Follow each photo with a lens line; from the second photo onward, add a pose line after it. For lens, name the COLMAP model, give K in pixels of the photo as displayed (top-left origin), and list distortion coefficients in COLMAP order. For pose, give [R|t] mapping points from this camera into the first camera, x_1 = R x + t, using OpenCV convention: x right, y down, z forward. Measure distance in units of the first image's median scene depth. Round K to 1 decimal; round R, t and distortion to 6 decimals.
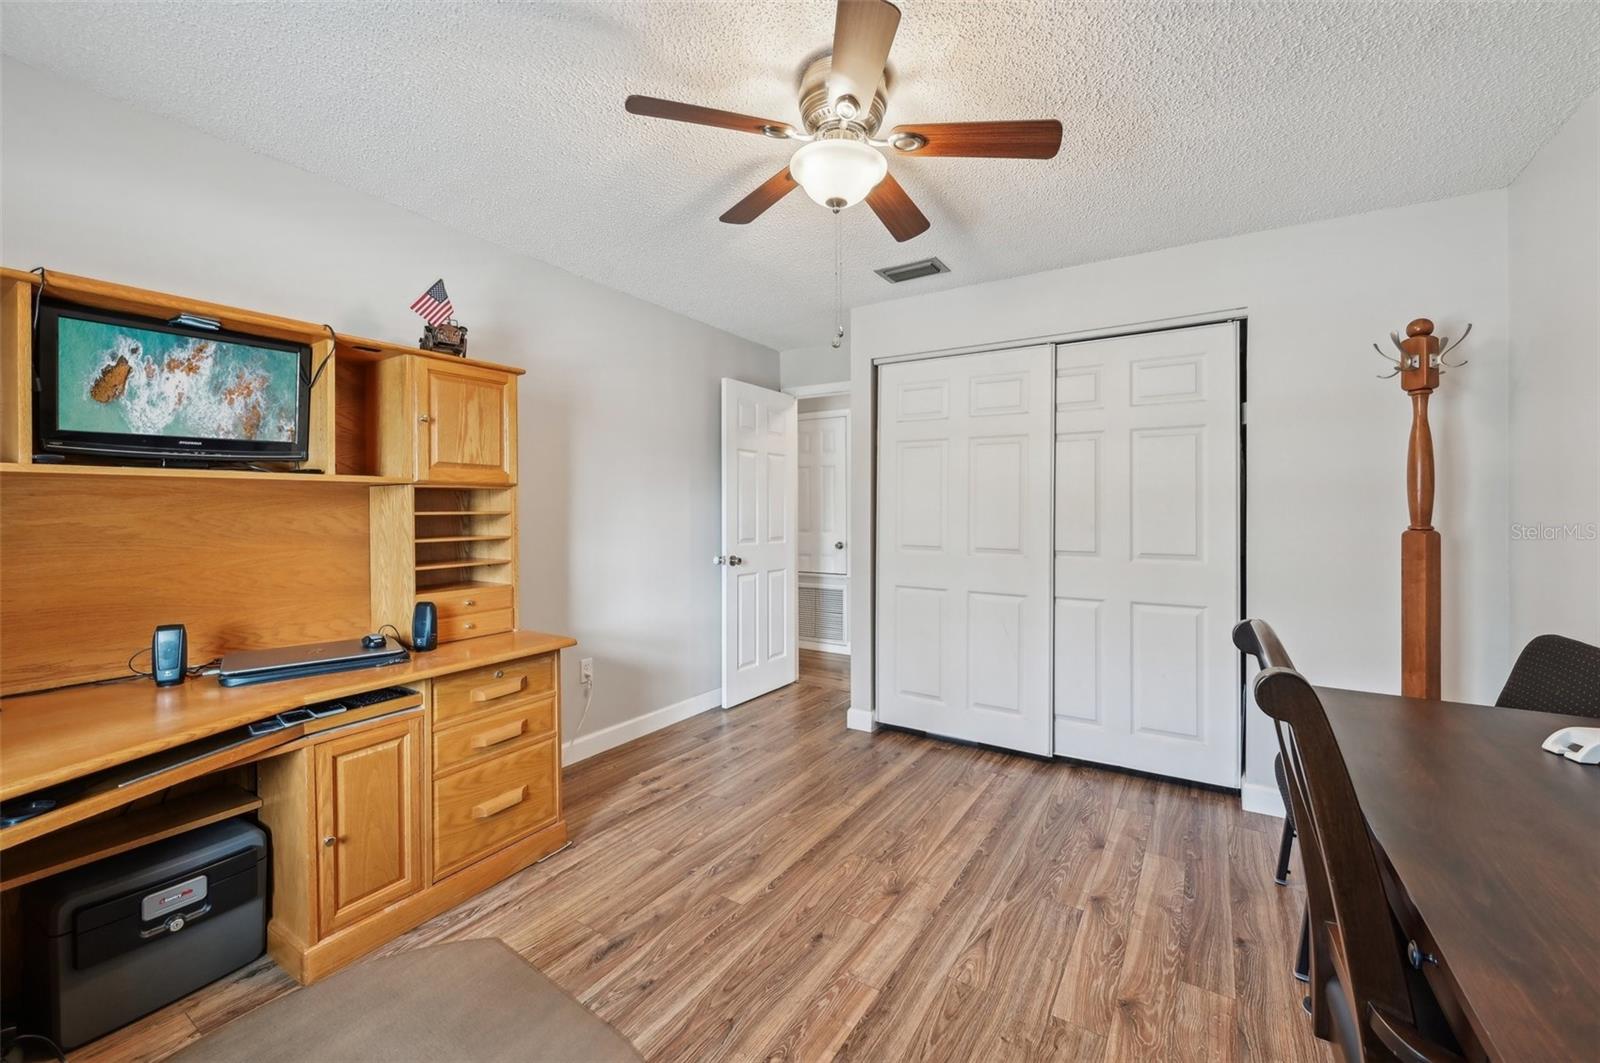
lens RADIAL K [[645.3, 0, 792.4], [0, 645.3, 520.4], [0, 0, 1]] dist [0.022560, -0.000050]
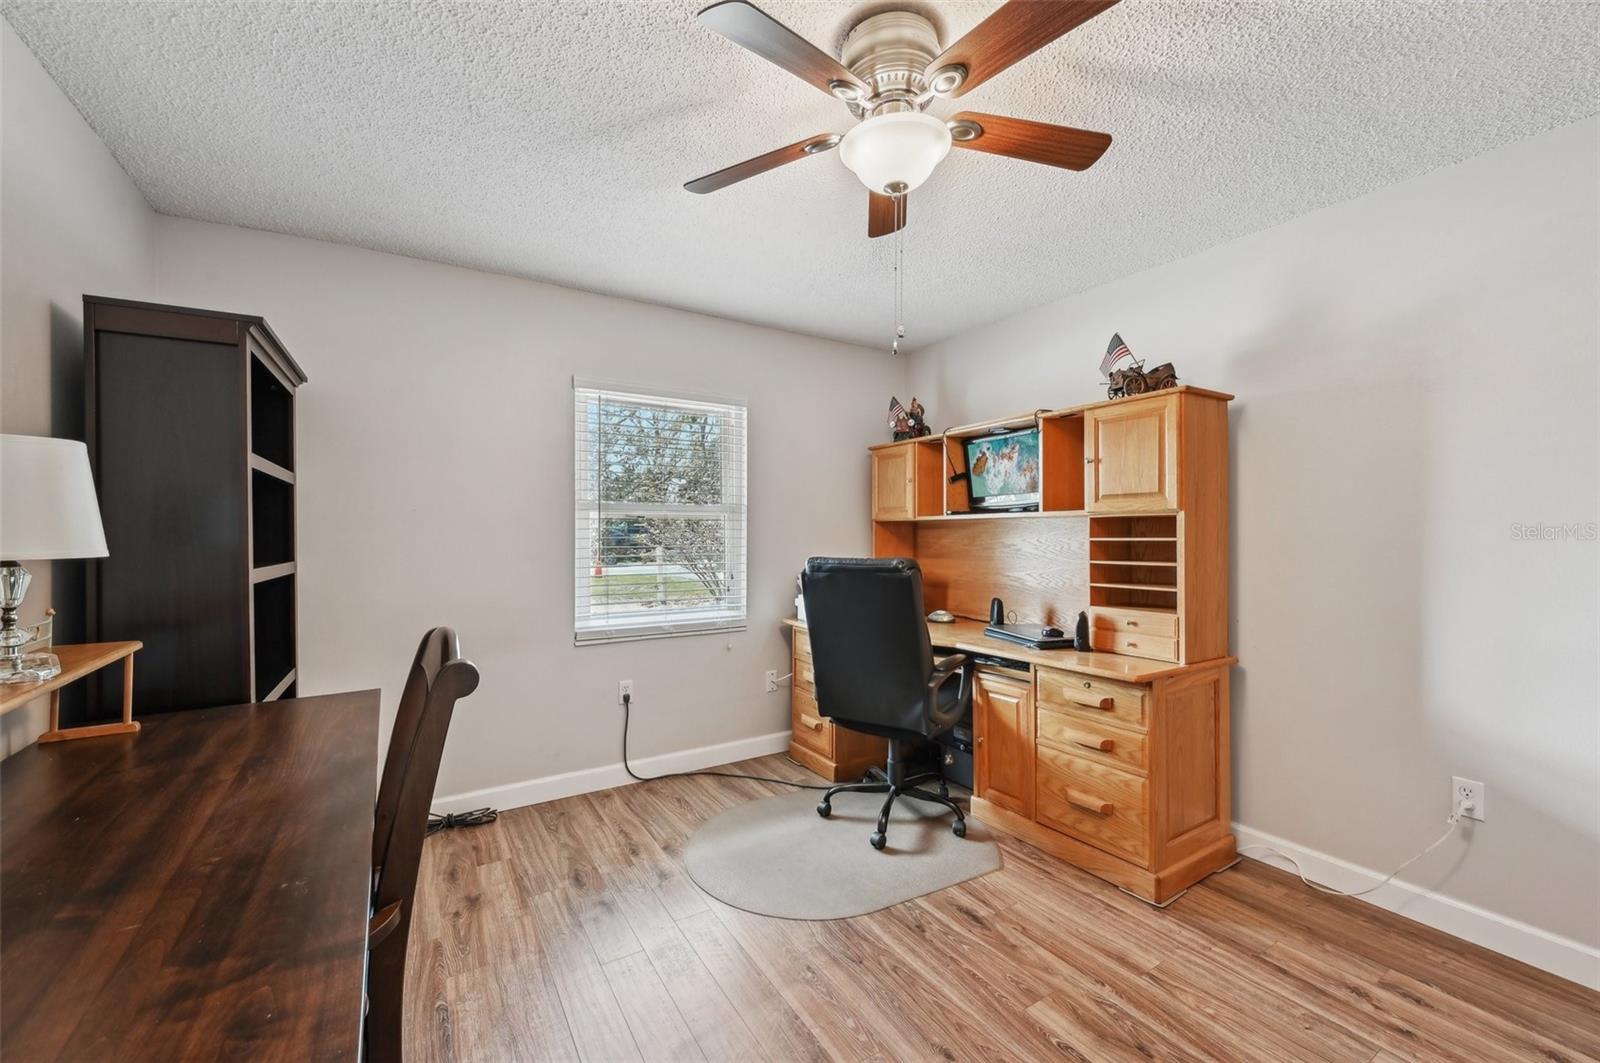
lens RADIAL K [[629.0, 0, 798.5], [0, 629.0, 535.1], [0, 0, 1]] dist [0.000227, -0.000008]
pose [[-0.416486, 0.003463, -0.909136, 0.730843], [-0.014251, 0.999845, 0.010338, -0.021934], [0.909031, 0.017262, -0.416372, 0.996709]]
